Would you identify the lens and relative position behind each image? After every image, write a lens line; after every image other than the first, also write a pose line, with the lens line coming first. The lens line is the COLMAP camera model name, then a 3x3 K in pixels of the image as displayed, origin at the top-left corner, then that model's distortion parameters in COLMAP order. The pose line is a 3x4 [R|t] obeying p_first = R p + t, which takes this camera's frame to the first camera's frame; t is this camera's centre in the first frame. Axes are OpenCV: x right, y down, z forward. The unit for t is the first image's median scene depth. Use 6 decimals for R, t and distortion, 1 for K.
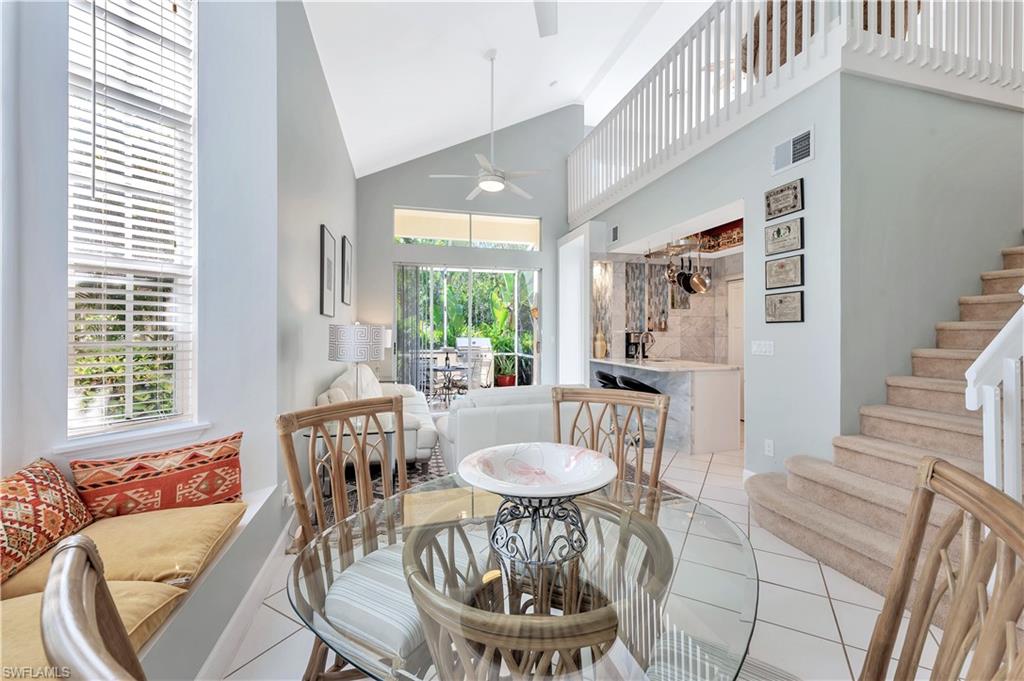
lens RADIAL K [[417.5, 0, 516.0], [0, 417.5, 332.4], [0, 0, 1]] dist [-0.014941, -0.000108]
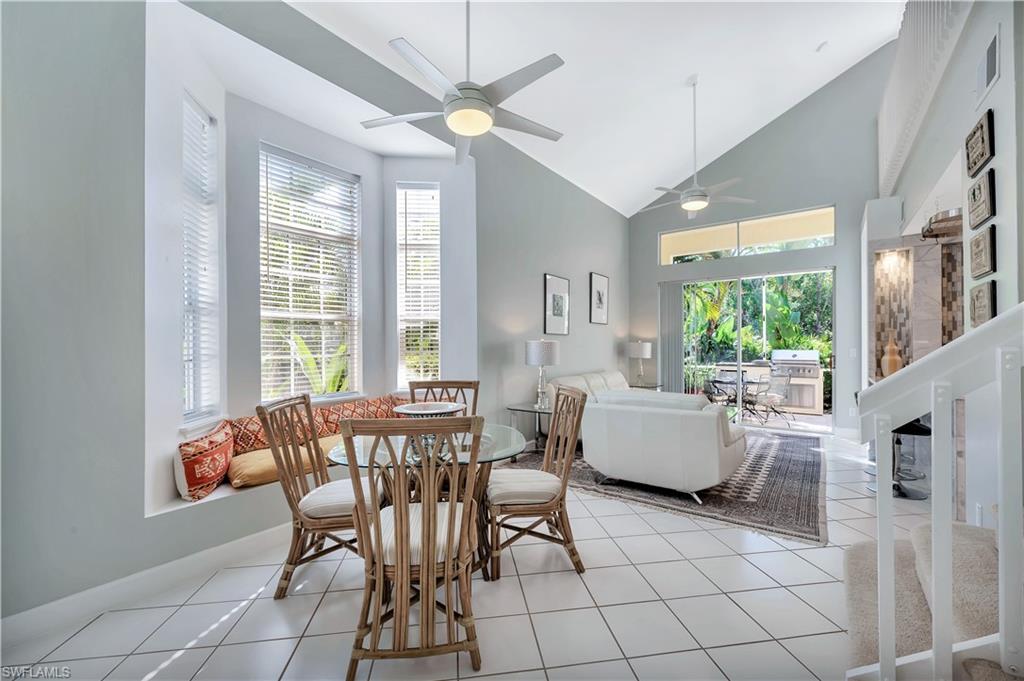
lens RADIAL K [[408.4, 0, 510.9], [0, 408.4, 341.6], [0, 0, 1]] dist [-0.000549, -0.000012]
pose [[0.613196, -0.011712, -0.789844, 0.364432], [0.007258, 0.999931, -0.009193, -0.002105], [0.789898, -0.000095, 0.613239, 0.002040]]
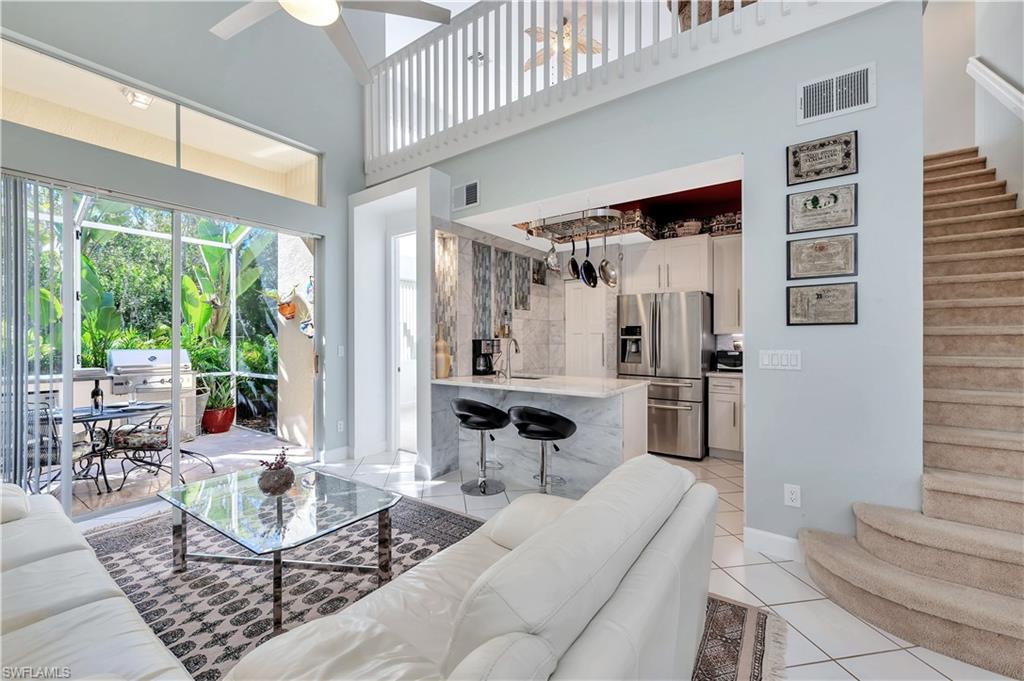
lens RADIAL K [[397.1, 0, 515.2], [0, 397.1, 338.3], [0, 0, 1]] dist [-0.014018, 0.000109]
pose [[0.761371, -0.001092, 0.648316, -0.120491], [0.002974, 0.999994, -0.001808, -0.000091], [-0.648310, 0.003304, 0.761370, 0.445265]]
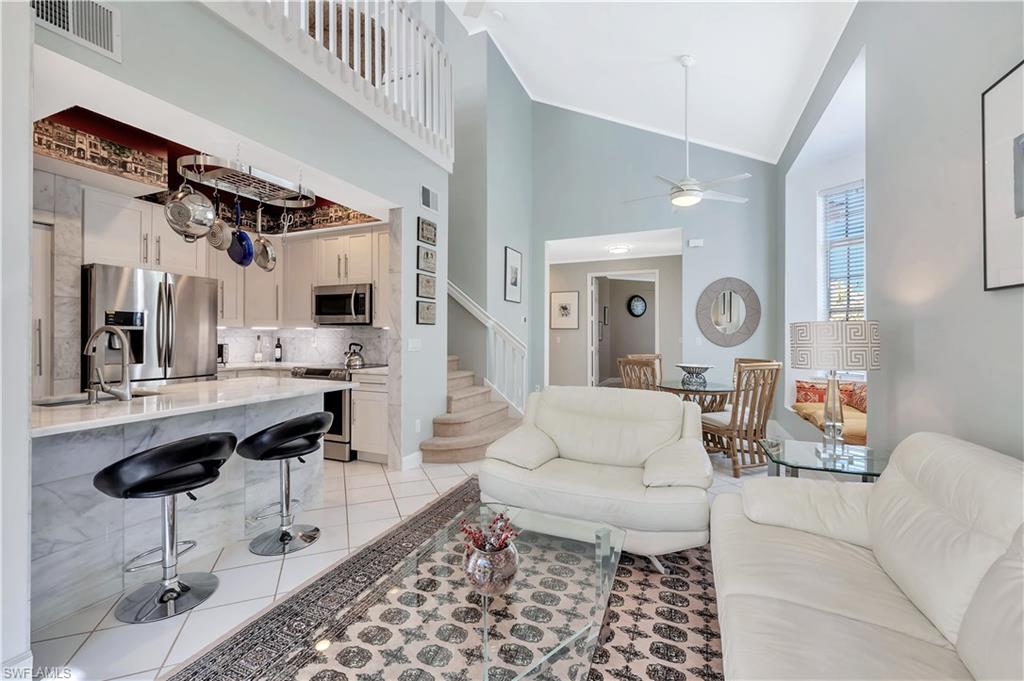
lens RADIAL K [[417.5, 0, 516.0], [0, 417.5, 332.4], [0, 0, 1]] dist [-0.014941, -0.000108]
pose [[-0.790848, 0.000775, 0.612012, -0.210526], [-0.000332, 0.999999, -0.001695, 0.001945], [-0.612012, -0.001543, -0.790847, 1.016388]]
